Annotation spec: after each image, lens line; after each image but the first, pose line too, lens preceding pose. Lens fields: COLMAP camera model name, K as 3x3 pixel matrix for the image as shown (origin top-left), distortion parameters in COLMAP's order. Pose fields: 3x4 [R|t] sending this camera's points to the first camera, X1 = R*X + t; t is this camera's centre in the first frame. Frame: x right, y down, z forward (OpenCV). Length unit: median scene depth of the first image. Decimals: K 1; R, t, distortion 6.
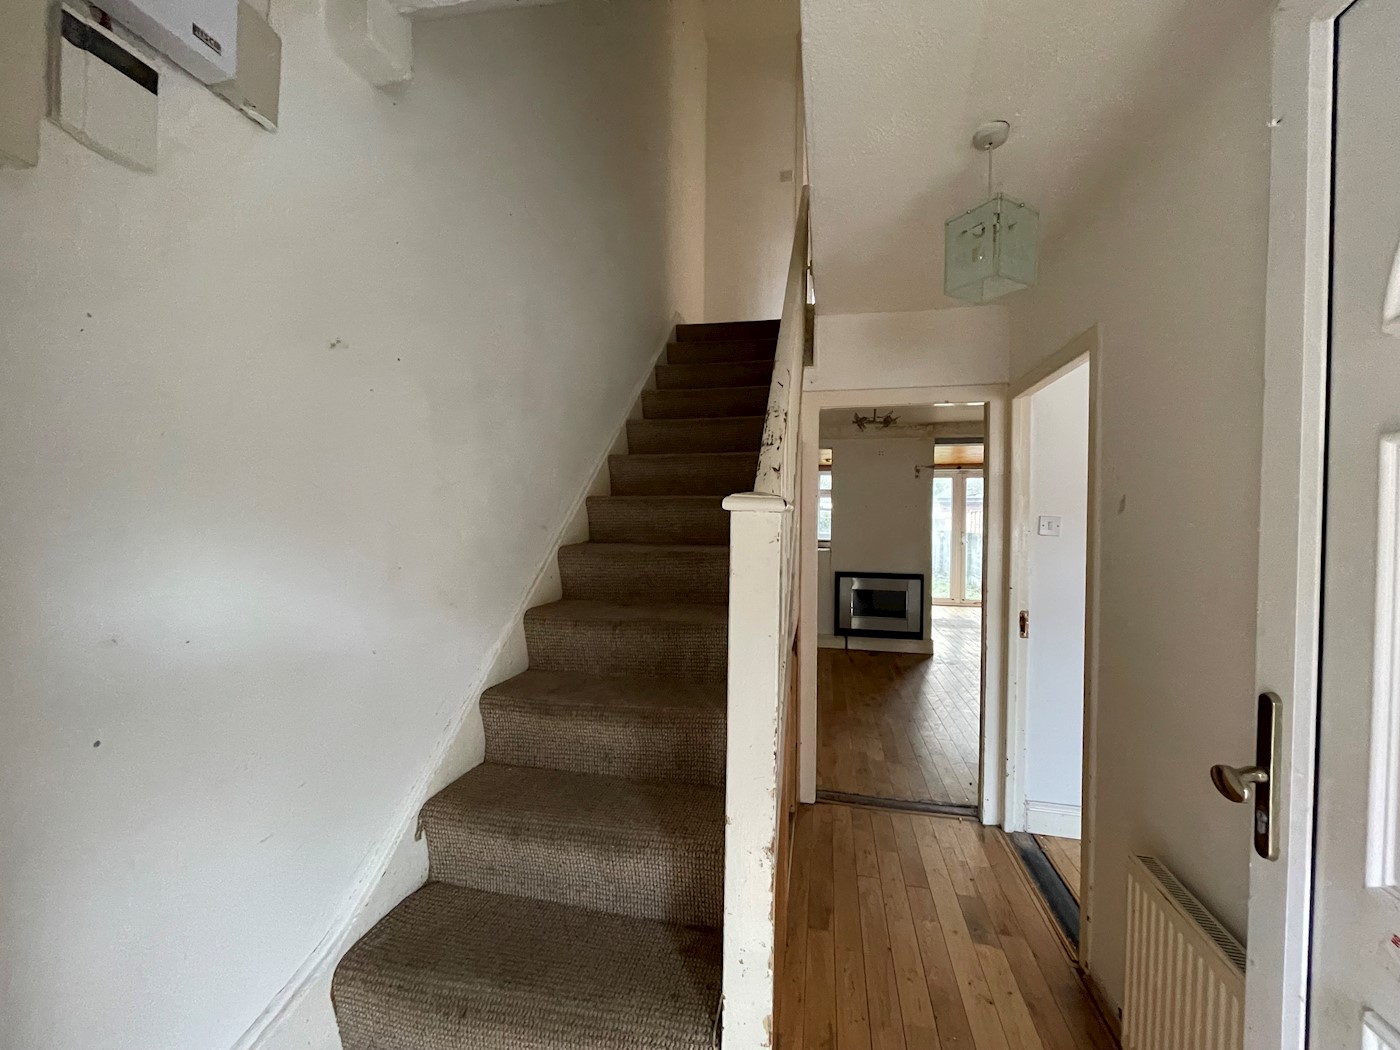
lens RADIAL K [[563.9, 0, 690.7], [0, 563.9, 524.6], [0, 0, 1]] dist [-0.002546, 0.001133]
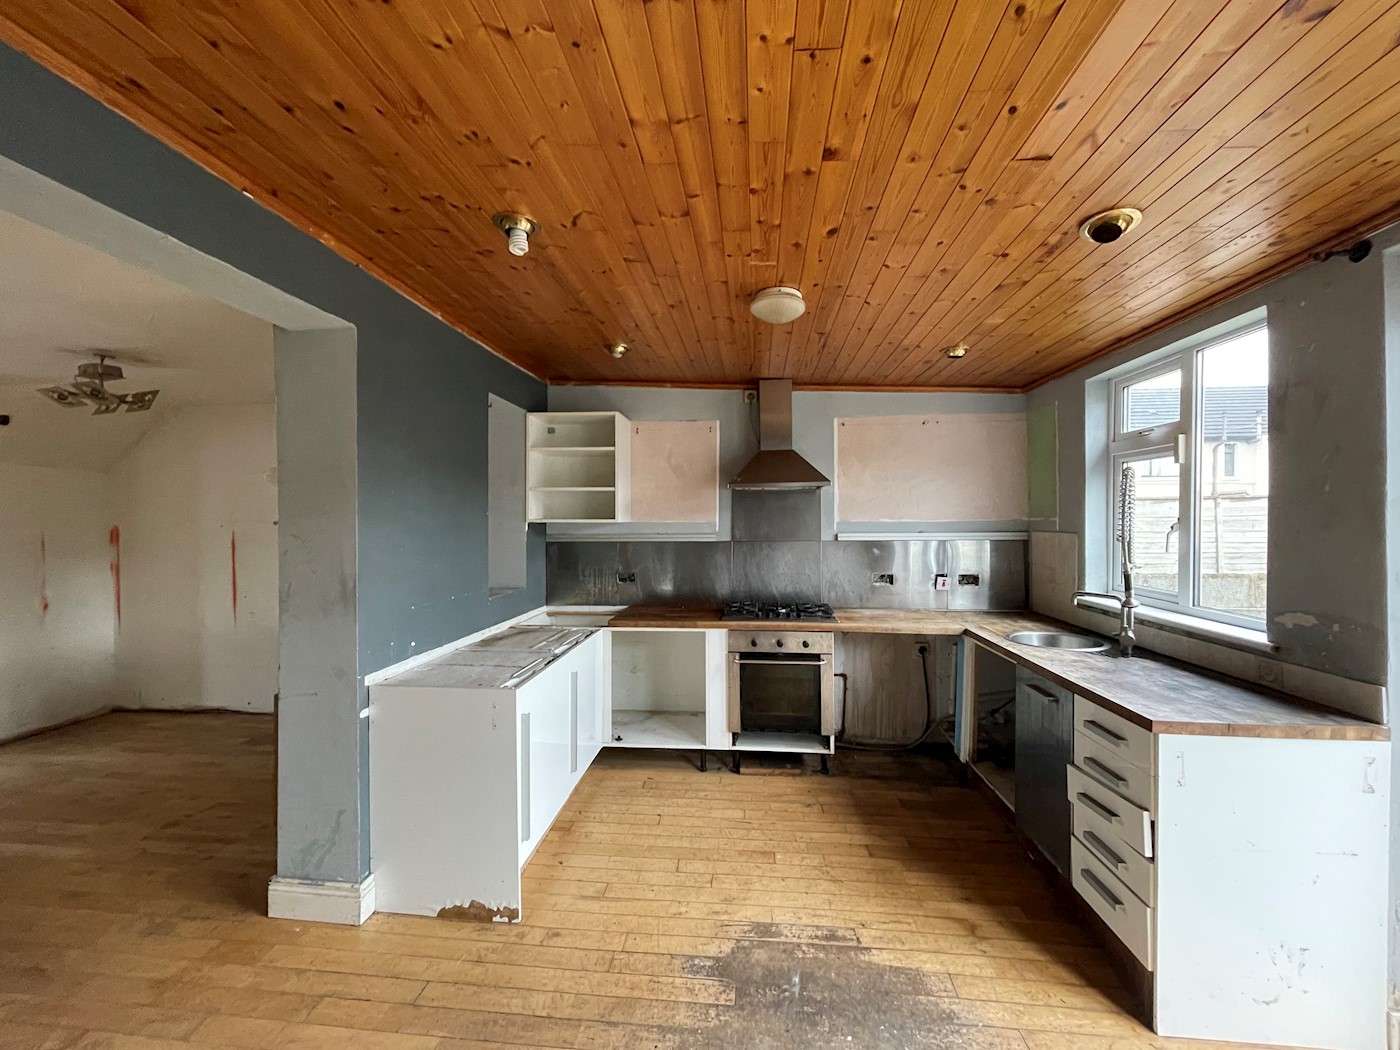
lens RADIAL K [[563.9, 0, 695.5], [0, 563.9, 527.1], [0, 0, 1]] dist [-0.002546, 0.001133]
pose [[0.116981, -0.002262, -0.993132, 0.814861], [-0.006824, 0.999972, -0.003081, -0.019362], [0.993111, 0.007138, 0.116963, 1.218353]]
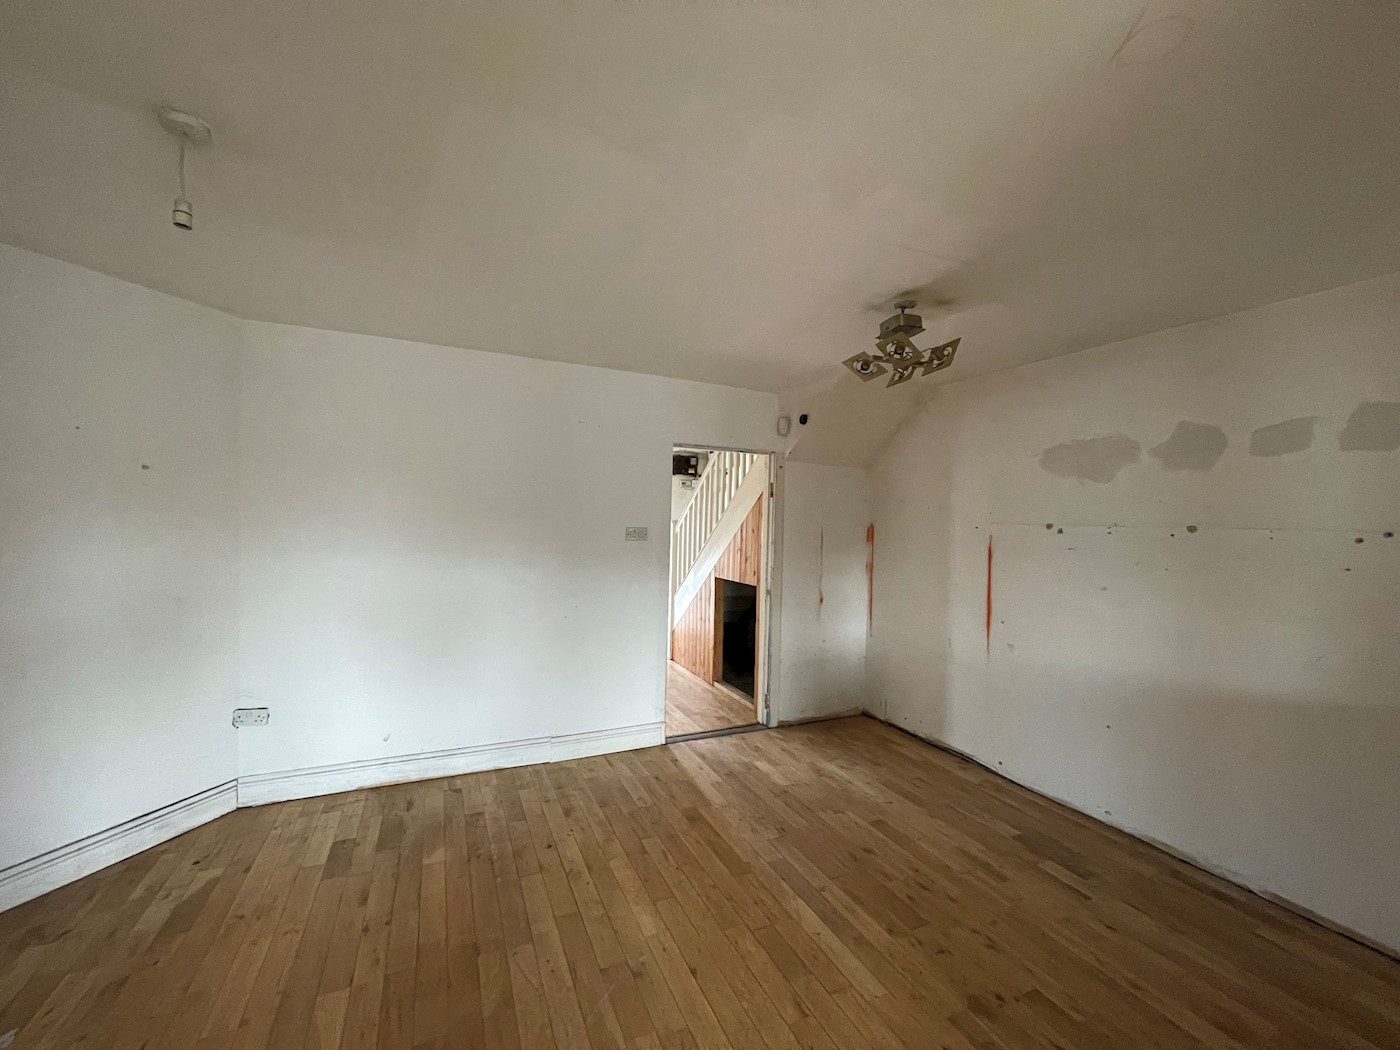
lens RADIAL K [[563.9, 0, 699.7], [0, 563.9, 527.8], [0, 0, 1]] dist [-0.002546, 0.001133]
pose [[-0.788280, -0.017655, -0.615063, 0.597715], [-0.040418, 0.998915, 0.023127, -0.020192], [0.613987, 0.043090, -0.788139, 0.972822]]
